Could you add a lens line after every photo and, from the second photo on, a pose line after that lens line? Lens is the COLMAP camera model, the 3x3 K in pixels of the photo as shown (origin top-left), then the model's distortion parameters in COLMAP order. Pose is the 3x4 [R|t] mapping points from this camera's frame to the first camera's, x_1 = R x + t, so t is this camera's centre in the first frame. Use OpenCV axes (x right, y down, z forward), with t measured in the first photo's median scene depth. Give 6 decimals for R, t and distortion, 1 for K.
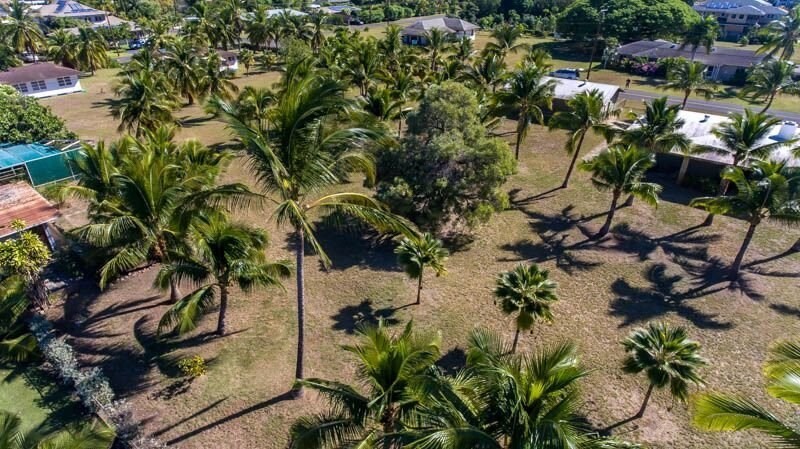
lens RADIAL K [[477.4, 0, 400.0], [0, 477.4, 224.5], [0, 0, 1]] dist [0.000607, -0.001537]
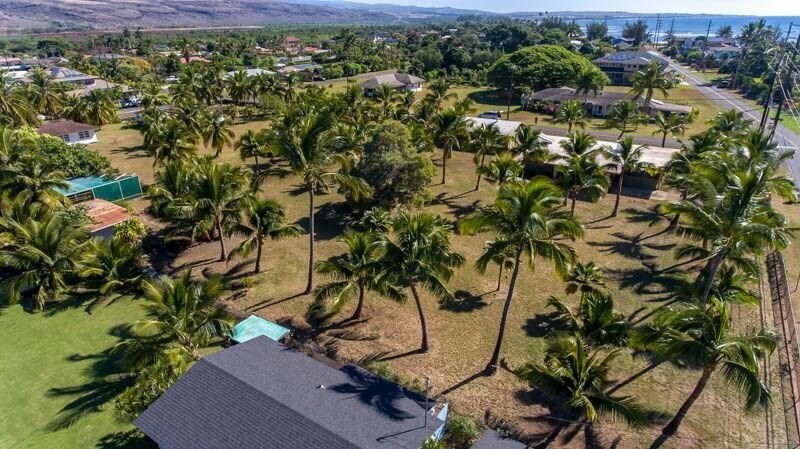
lens RADIAL K [[477.4, 0, 400.0], [0, 477.4, 224.5], [0, 0, 1]] dist [0.000607, -0.001537]
pose [[0.996129, -0.049425, 0.072693, 0.000936], [0.056125, 0.994063, -0.093209, 0.076640], [-0.067654, 0.096928, 0.992989, -0.213243]]
